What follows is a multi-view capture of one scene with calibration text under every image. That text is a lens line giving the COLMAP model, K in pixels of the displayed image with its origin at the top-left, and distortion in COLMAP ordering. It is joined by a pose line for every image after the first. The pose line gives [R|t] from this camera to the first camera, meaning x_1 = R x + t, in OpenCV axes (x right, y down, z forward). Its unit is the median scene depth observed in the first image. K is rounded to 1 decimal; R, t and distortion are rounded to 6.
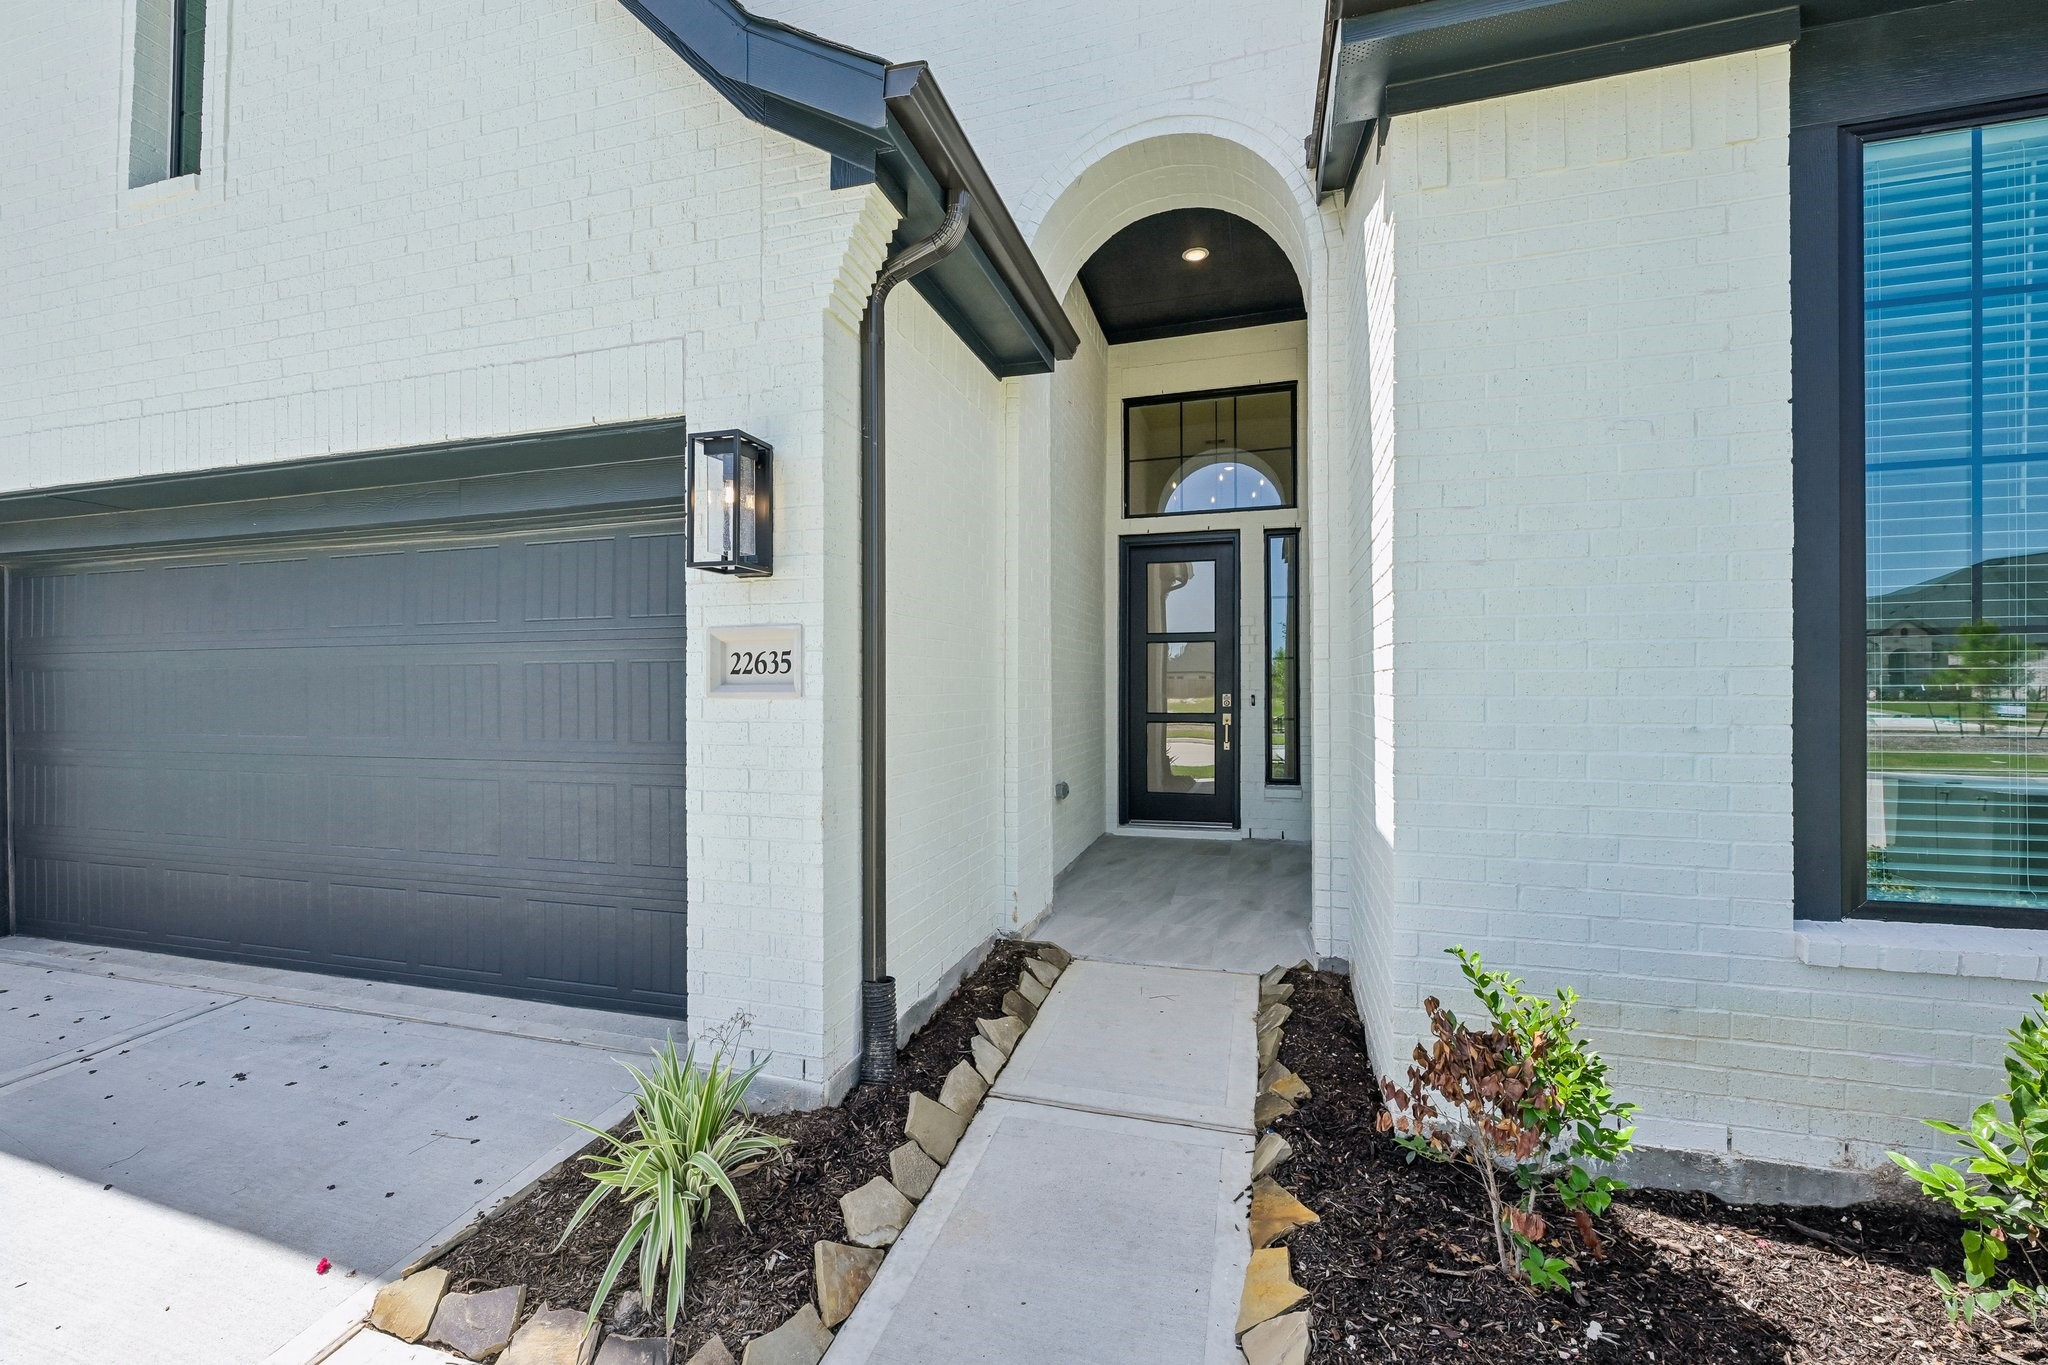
lens RADIAL K [[822.3, 0, 1019.0], [0, 822.3, 621.7], [0, 0, 1]] dist [-0.000462, -0.000087]
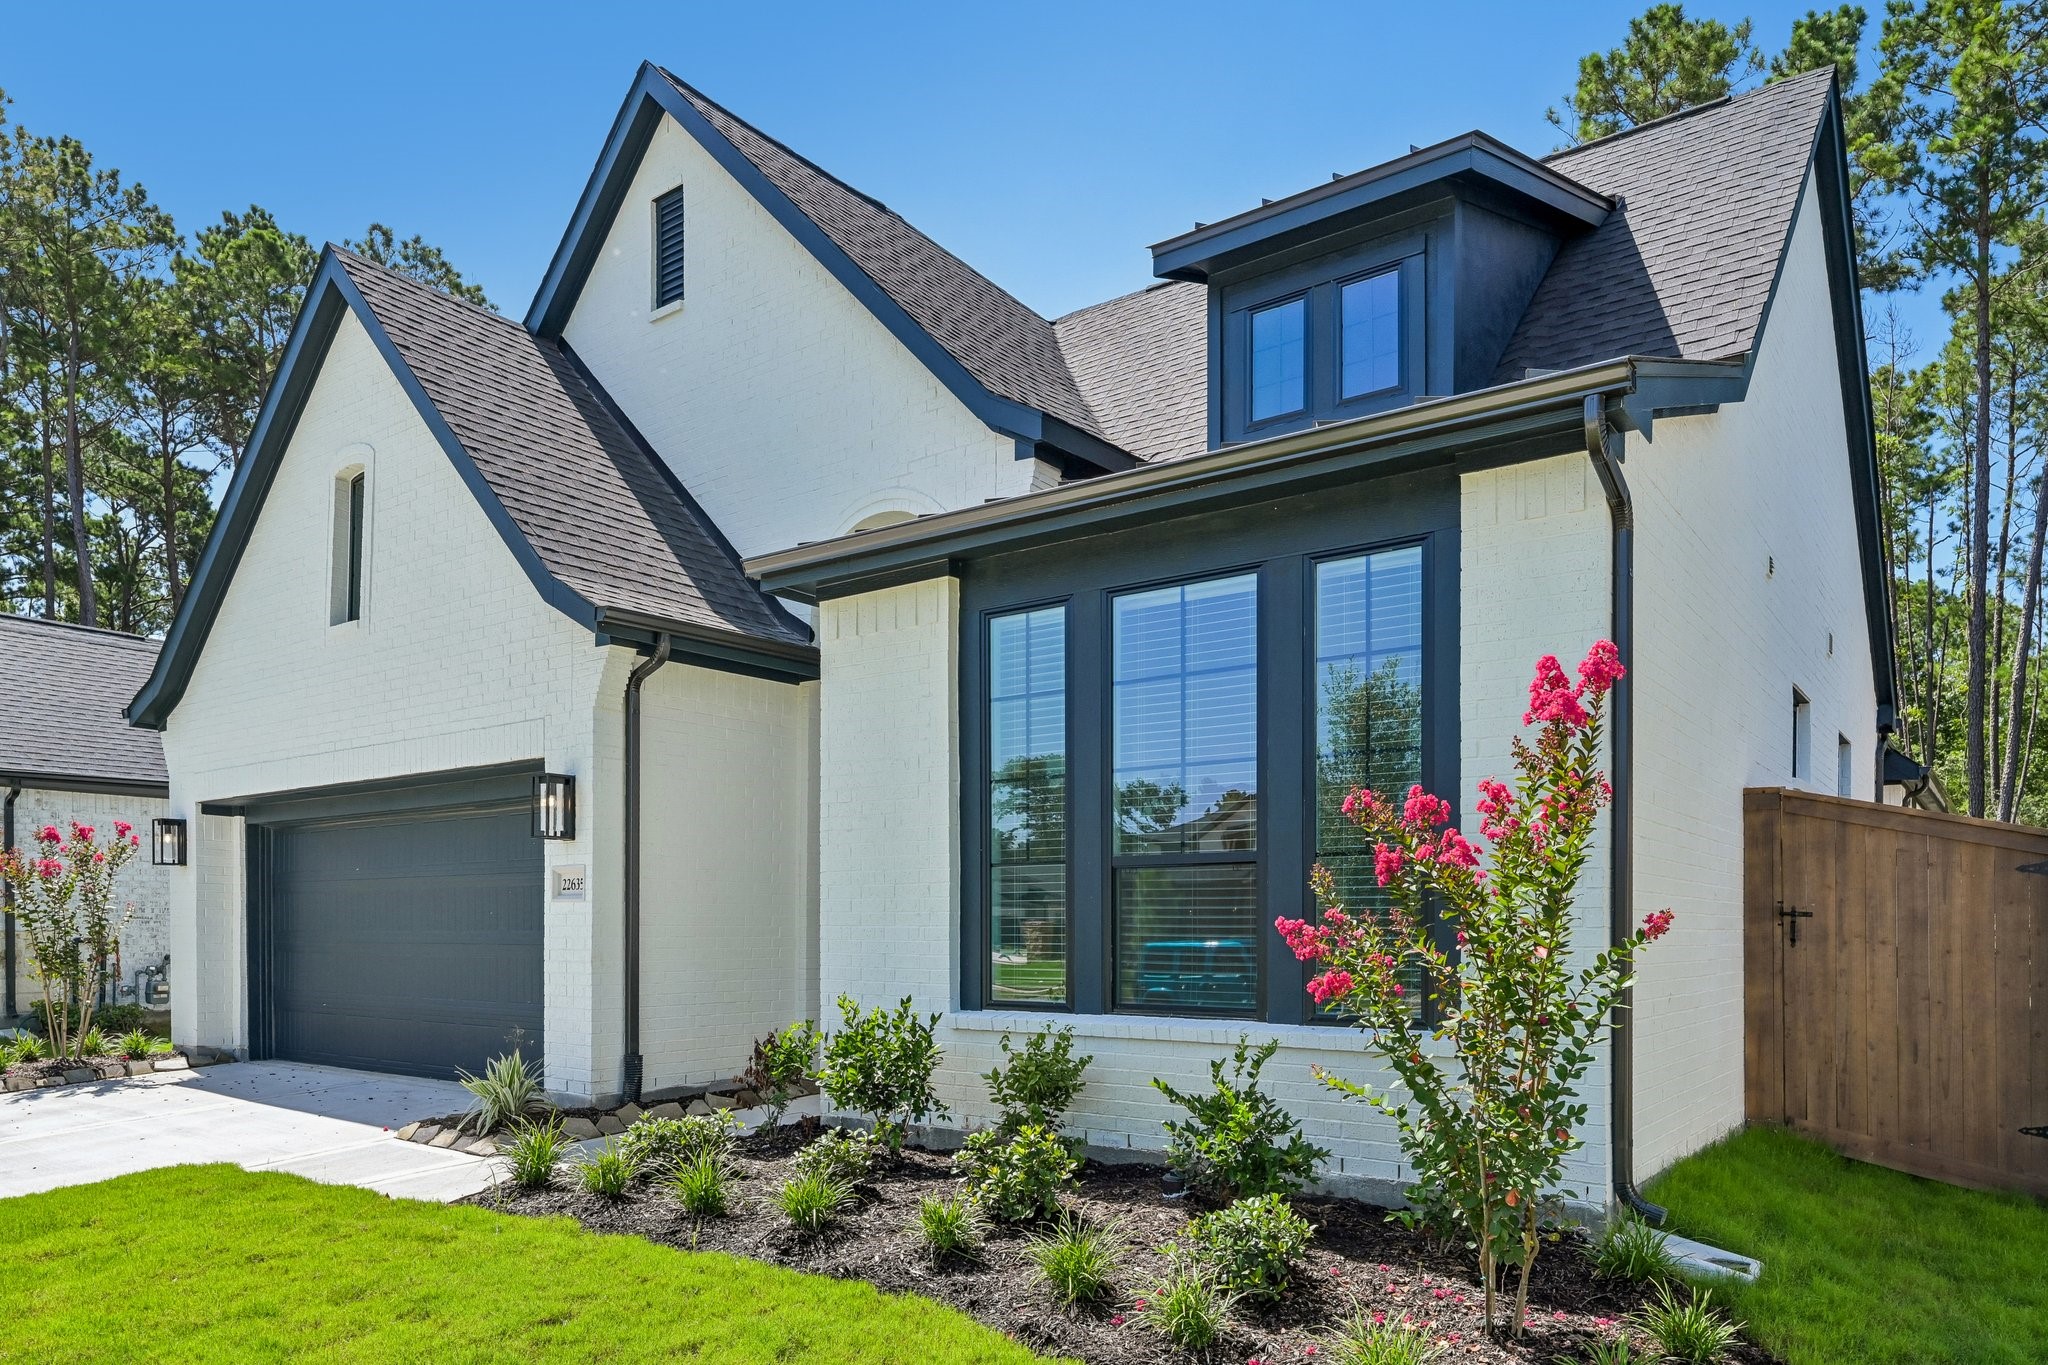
lens RADIAL K [[1315.4, 0, 1030.6], [0, 1315.4, 753.1], [0, 0, 1]] dist [-0.001937, 0.001681]
pose [[0.941915, -0.039727, -0.333495, 1.788790], [0.021250, 0.998039, -0.058872, -0.054653], [0.335180, 0.048366, 0.940912, -1.614682]]
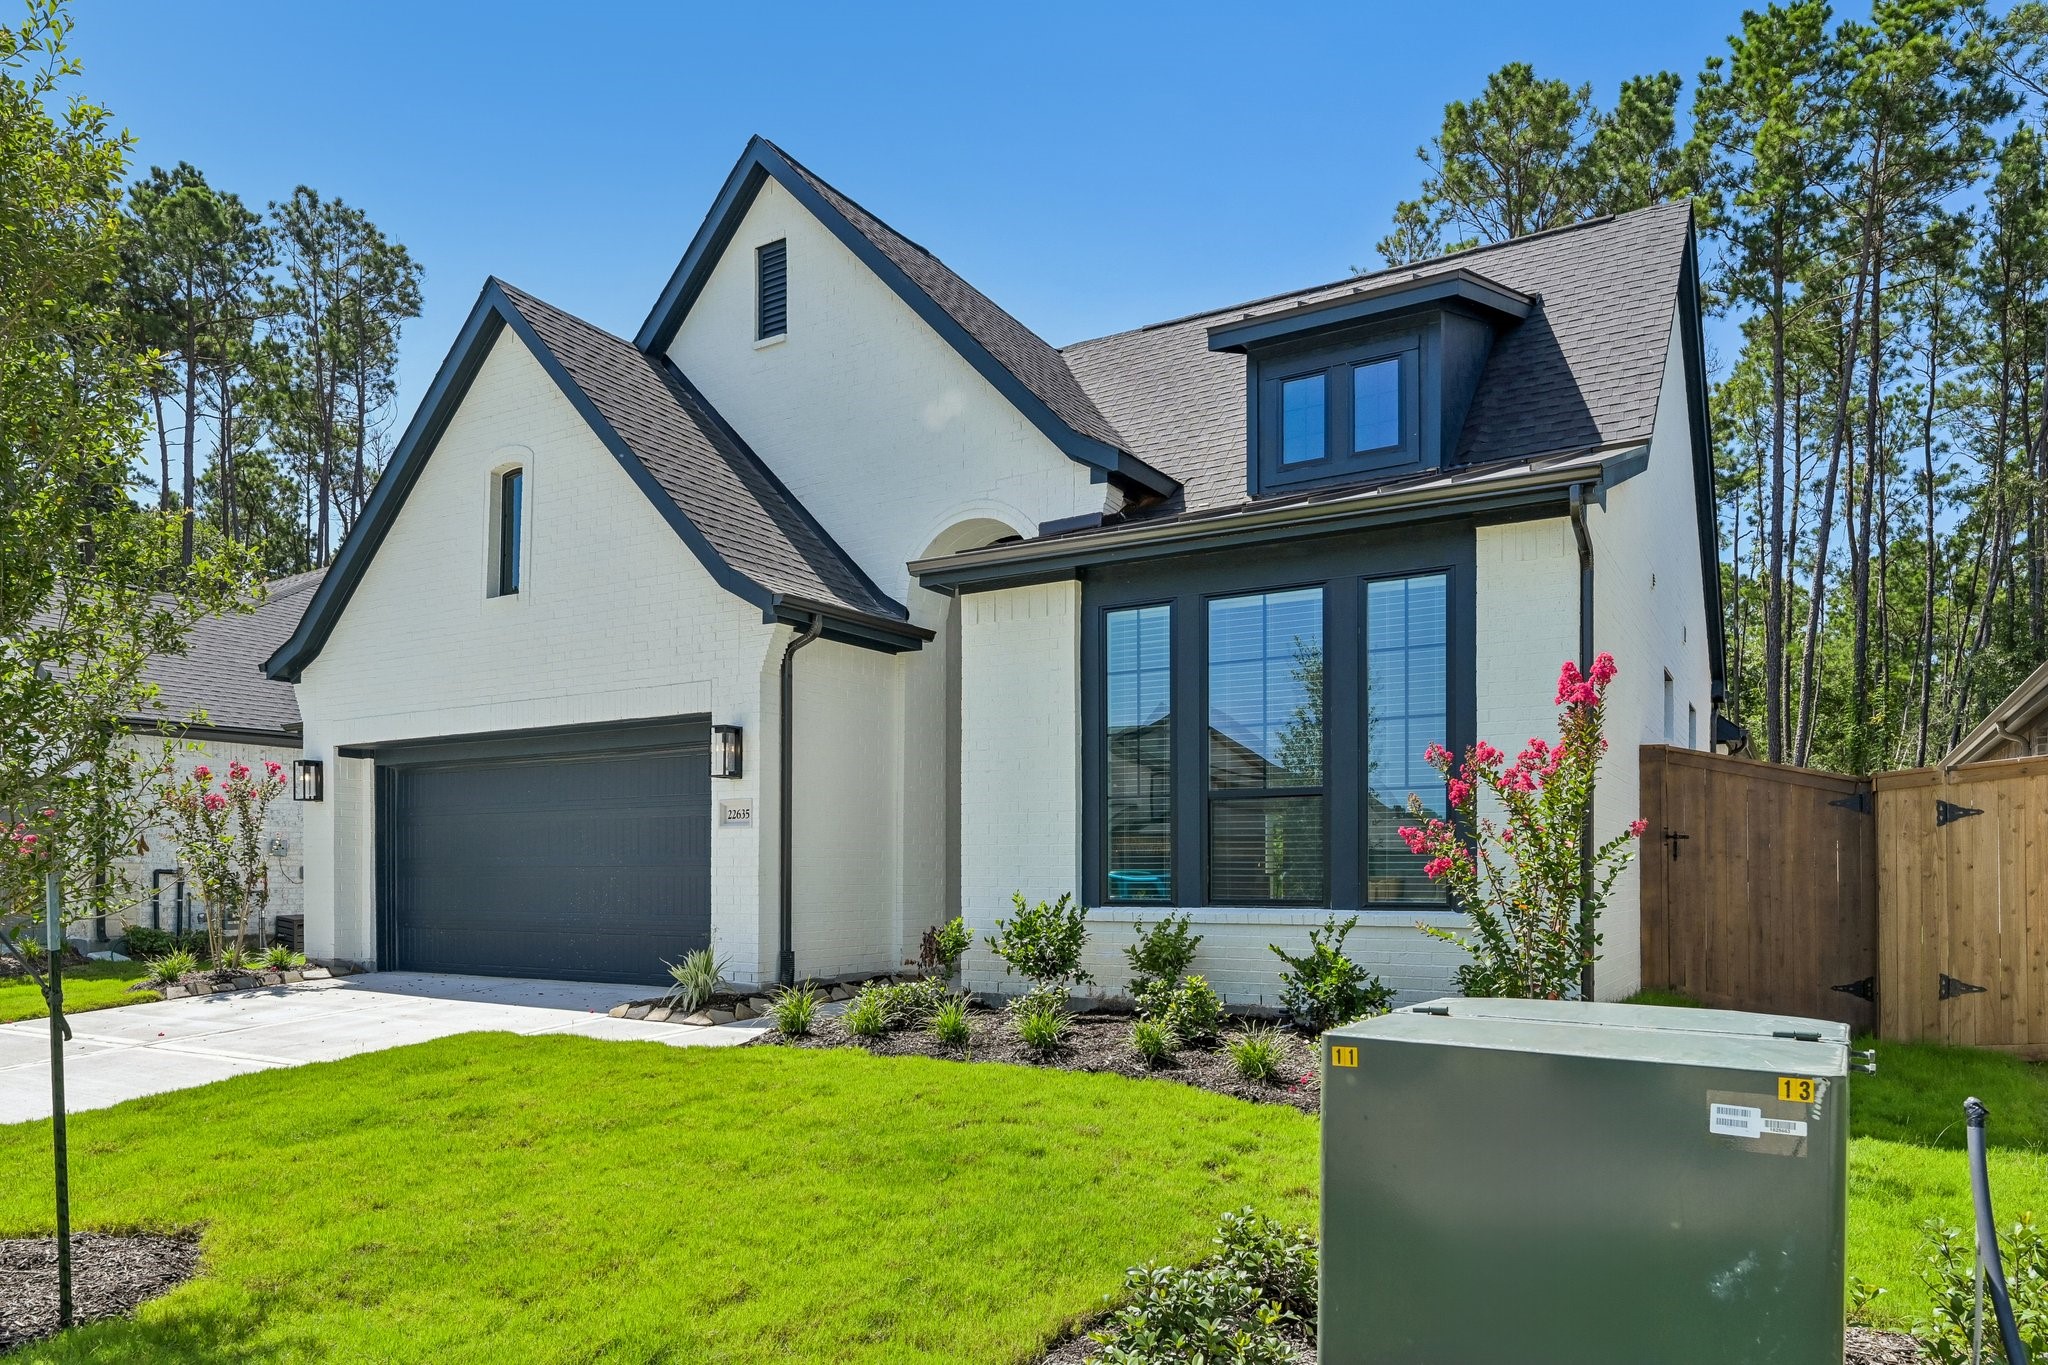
lens RADIAL K [[1267.6, 0, 1024.0], [0, 1267.6, 682.5], [0, 0, 1]] dist [-0.001332, -0.001811]
pose [[0.969773, -0.033514, -0.241698, 1.442666], [0.015377, 0.996948, -0.076543, -0.039145], [0.243525, 0.070513, 0.967328, -2.481531]]
